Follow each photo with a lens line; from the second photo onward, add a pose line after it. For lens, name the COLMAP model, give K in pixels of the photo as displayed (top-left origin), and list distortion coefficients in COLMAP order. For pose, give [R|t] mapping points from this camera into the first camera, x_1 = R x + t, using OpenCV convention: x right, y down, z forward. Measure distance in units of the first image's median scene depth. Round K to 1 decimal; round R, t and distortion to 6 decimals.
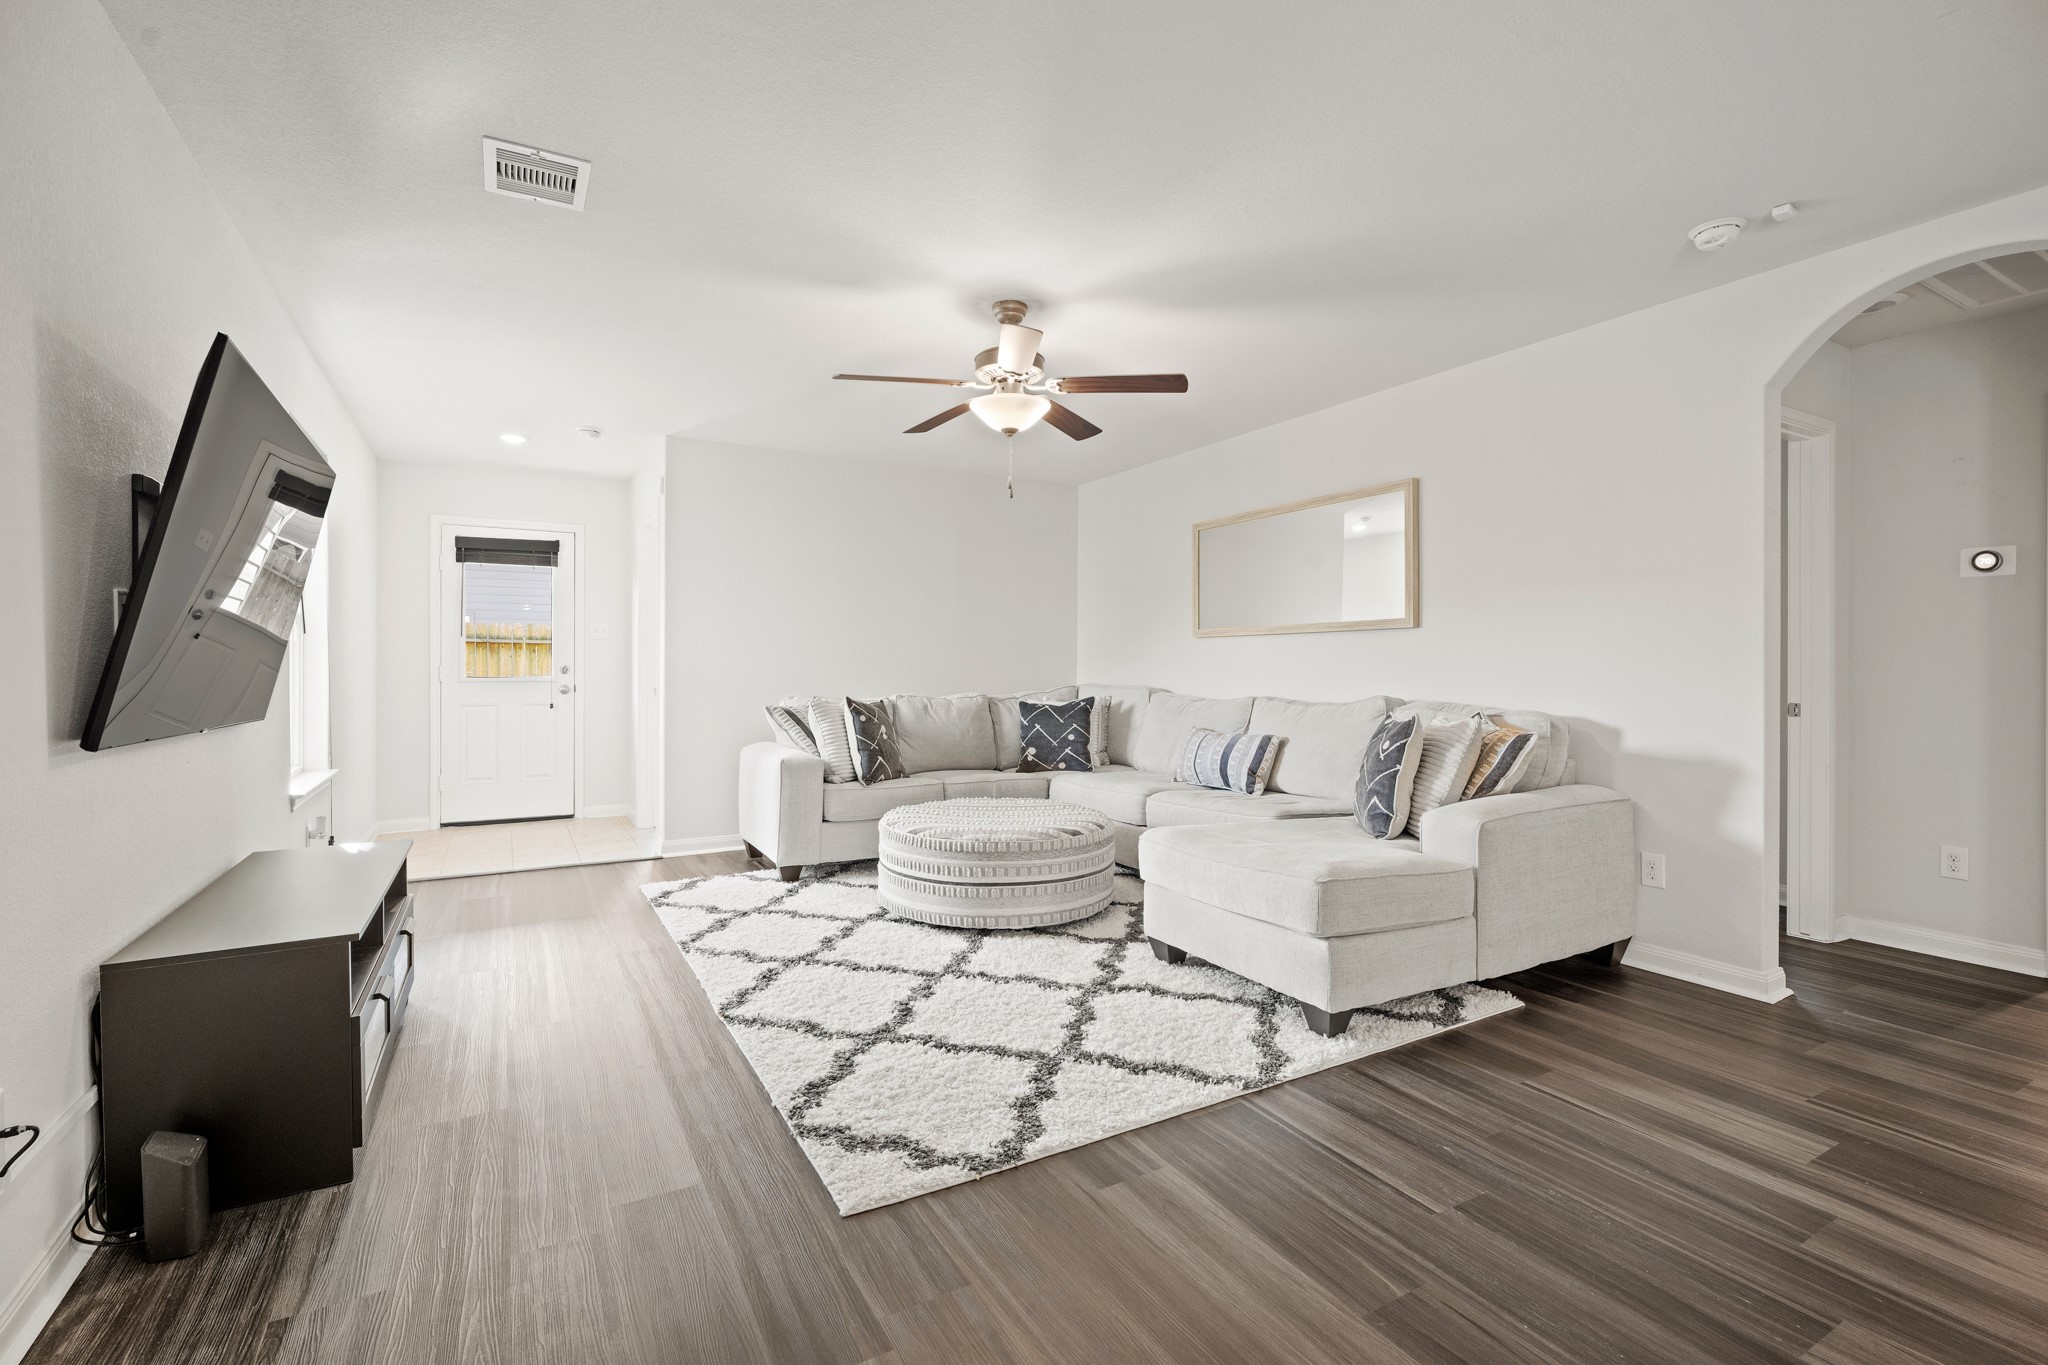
lens RADIAL K [[917.8, 0, 1011.8], [0, 917.8, 673.2], [0, 0, 1]] dist [-0.000276, 0.000073]
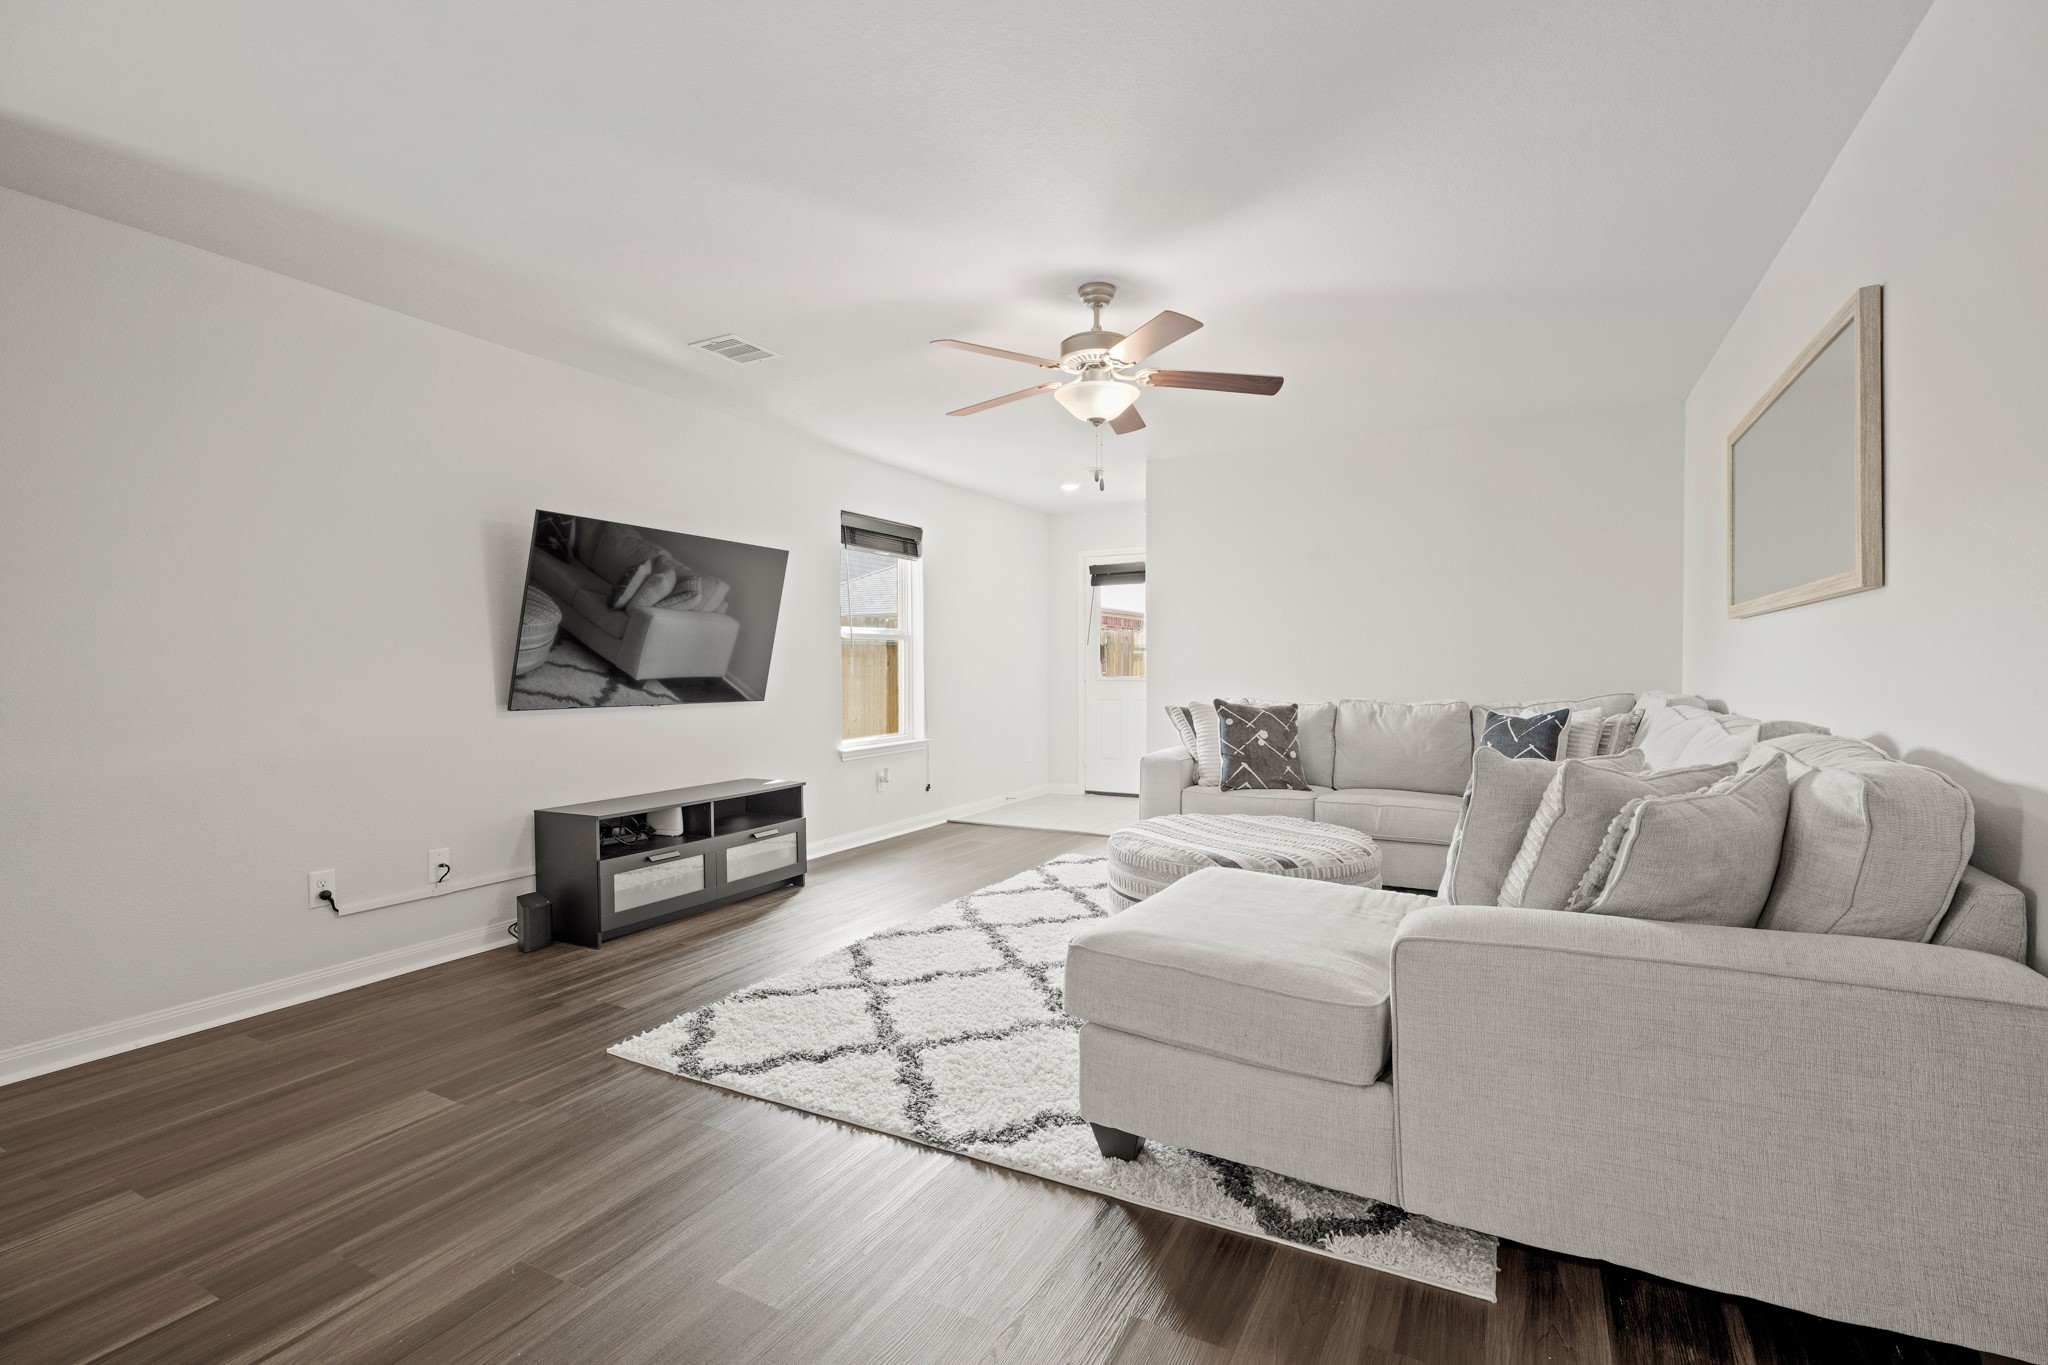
lens RADIAL K [[917.8, 0, 1011.8], [0, 917.8, 673.2], [0, 0, 1]] dist [-0.000276, 0.000073]
pose [[0.534402, 0.001902, -0.845228, 0.705683], [-0.001060, 0.999998, 0.001581, -0.003639], [0.845230, 0.000051, 0.534403, 0.392157]]
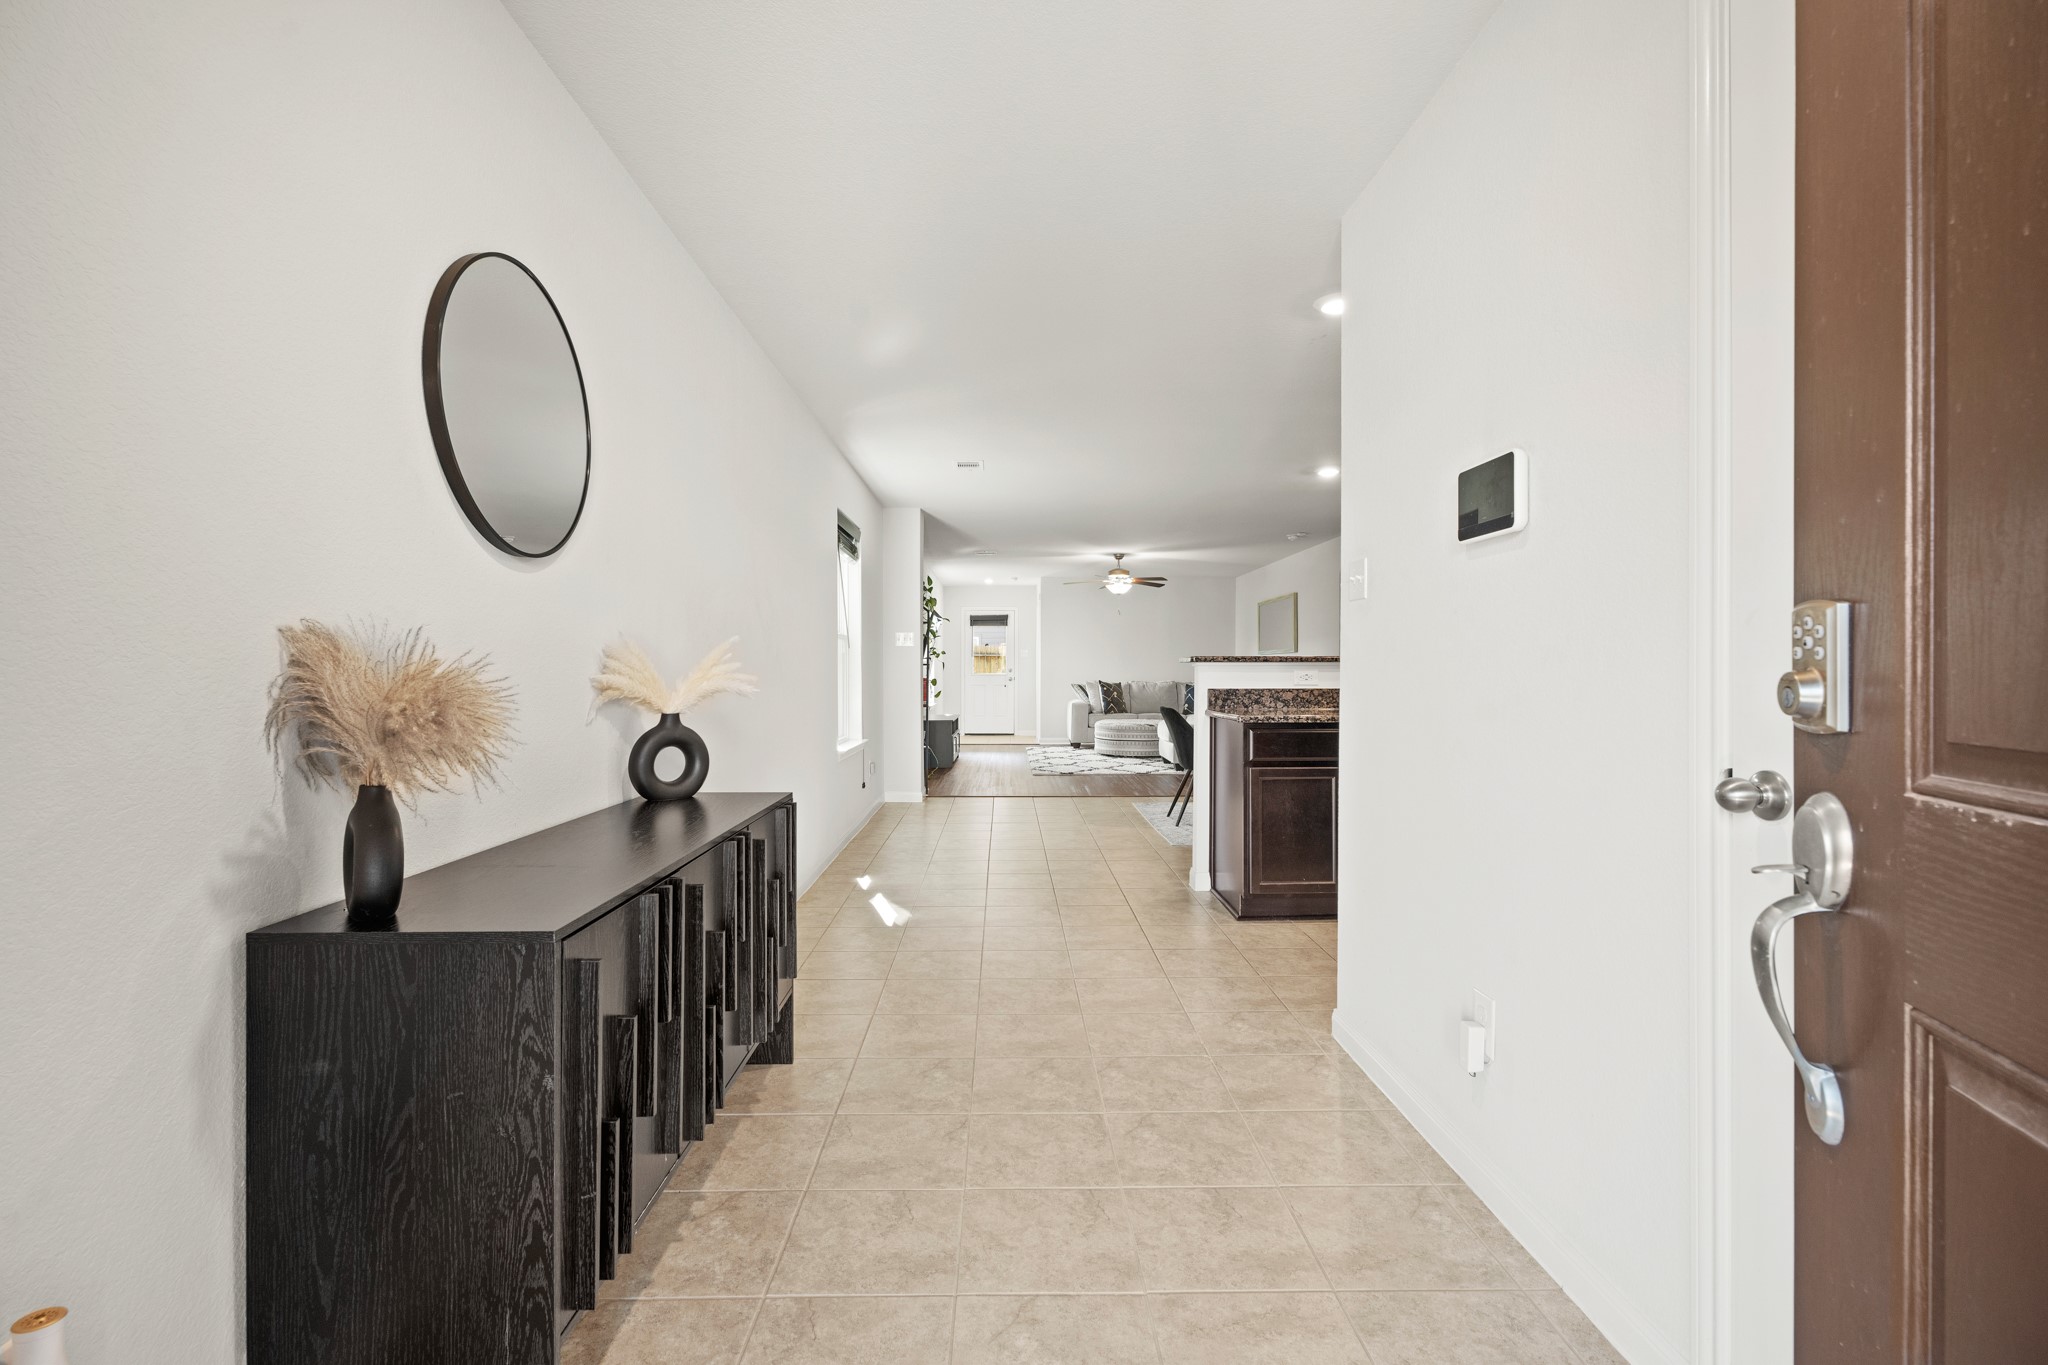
lens RADIAL K [[917.8, 0, 1011.8], [0, 917.8, 673.2], [0, 0, 1]] dist [-0.000276, 0.000073]
pose [[0.876766, -0.000846, -0.480916, 1.130217], [0.000380, 0.999999, -0.001066, 0.011696], [0.480917, 0.000751, 0.876766, -1.846224]]
